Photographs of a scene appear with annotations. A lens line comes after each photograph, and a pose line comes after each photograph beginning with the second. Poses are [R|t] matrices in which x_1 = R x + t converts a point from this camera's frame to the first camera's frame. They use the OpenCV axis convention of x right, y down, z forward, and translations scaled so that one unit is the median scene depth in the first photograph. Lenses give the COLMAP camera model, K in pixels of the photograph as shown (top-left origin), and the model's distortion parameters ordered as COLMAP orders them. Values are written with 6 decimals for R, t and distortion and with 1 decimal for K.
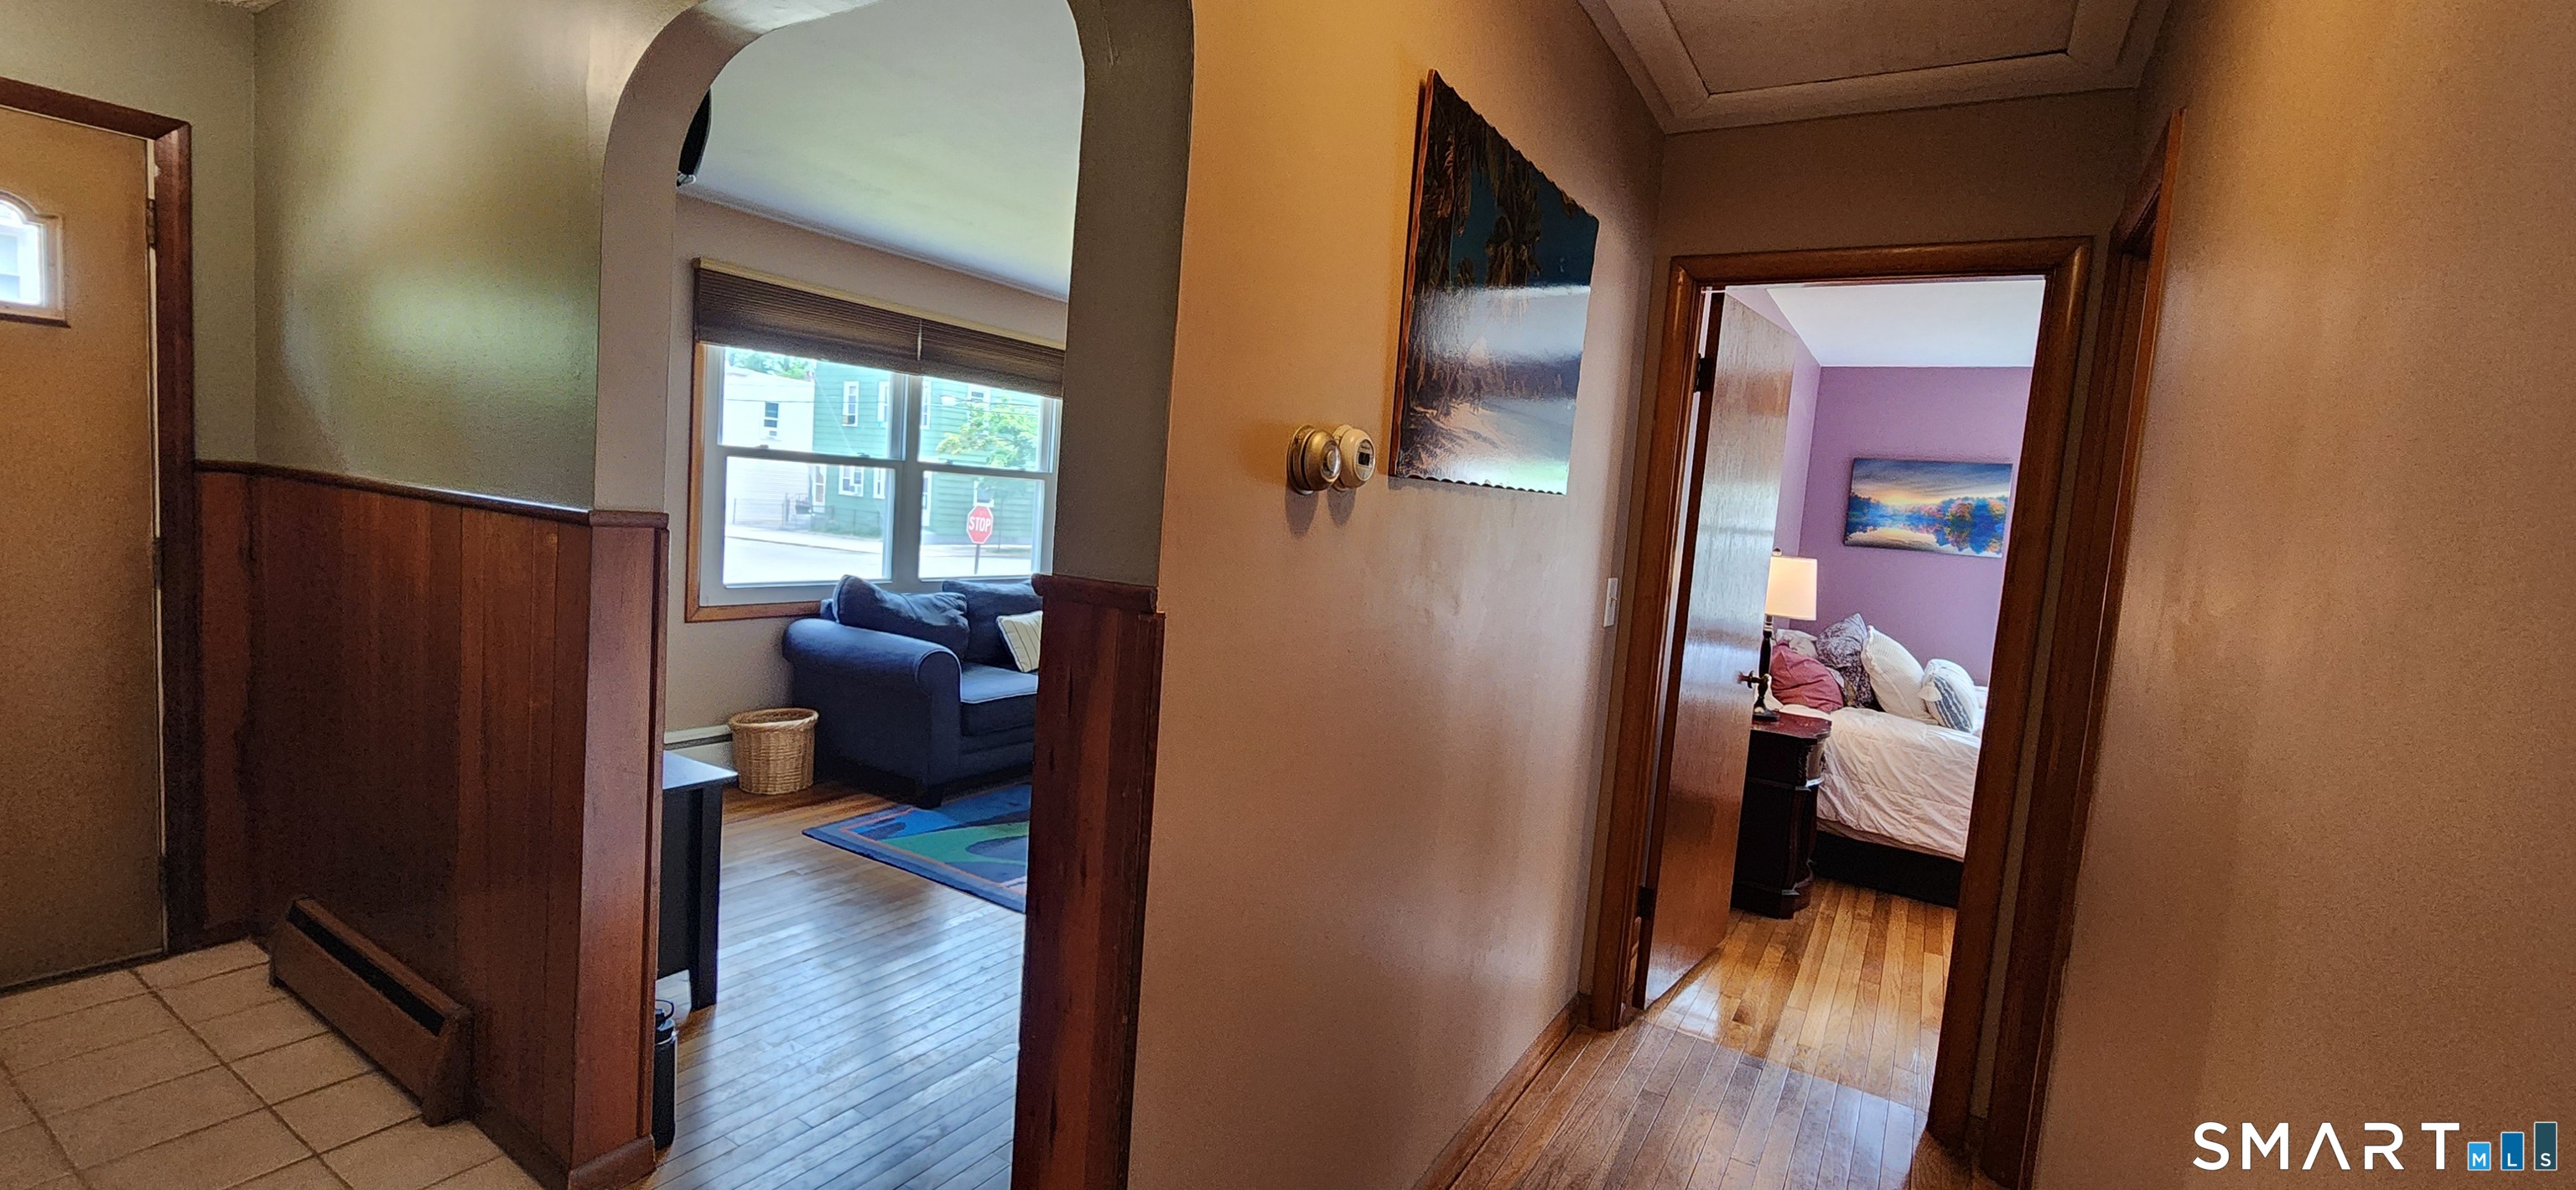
lens RADIAL K [[1056.4, 0, 1295.4], [0, 1056.4, 587.7], [0, 0, 1]] dist [-0.000298, -0.000674]
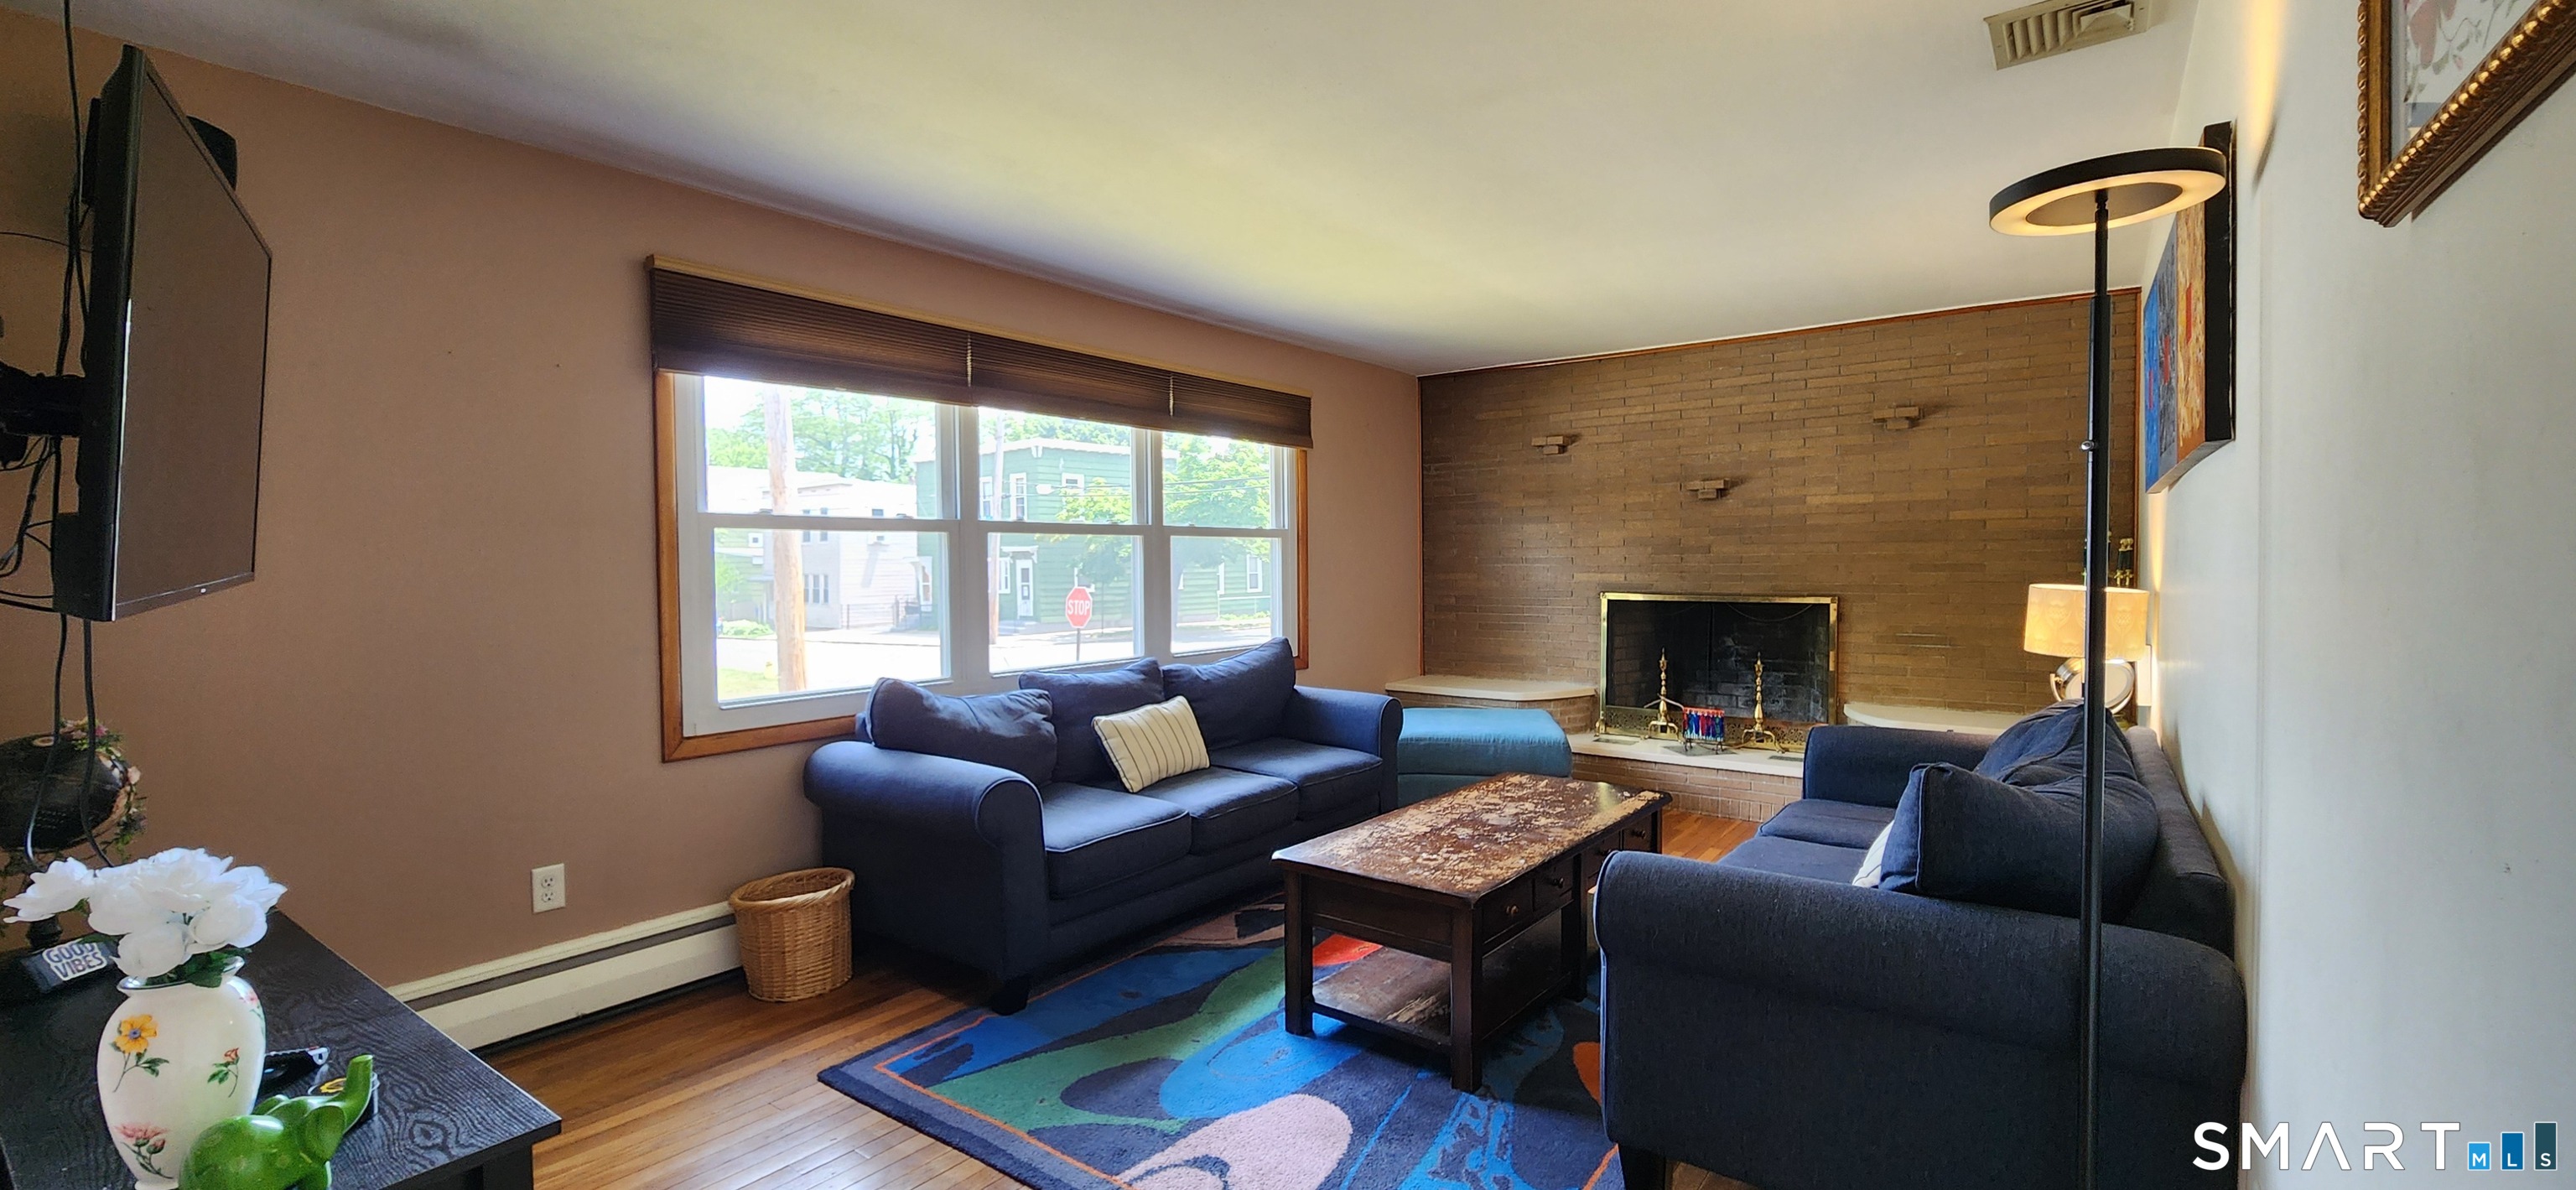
lens RADIAL K [[1056.4, 0, 1289.3], [0, 1056.4, 592.8], [0, 0, 1]] dist [-0.000298, -0.000674]
pose [[0.991641, -0.084538, -0.097478, -0.074625], [0.078807, 0.995008, -0.061224, -0.003414], [0.102167, 0.053030, 0.993353, 0.308159]]
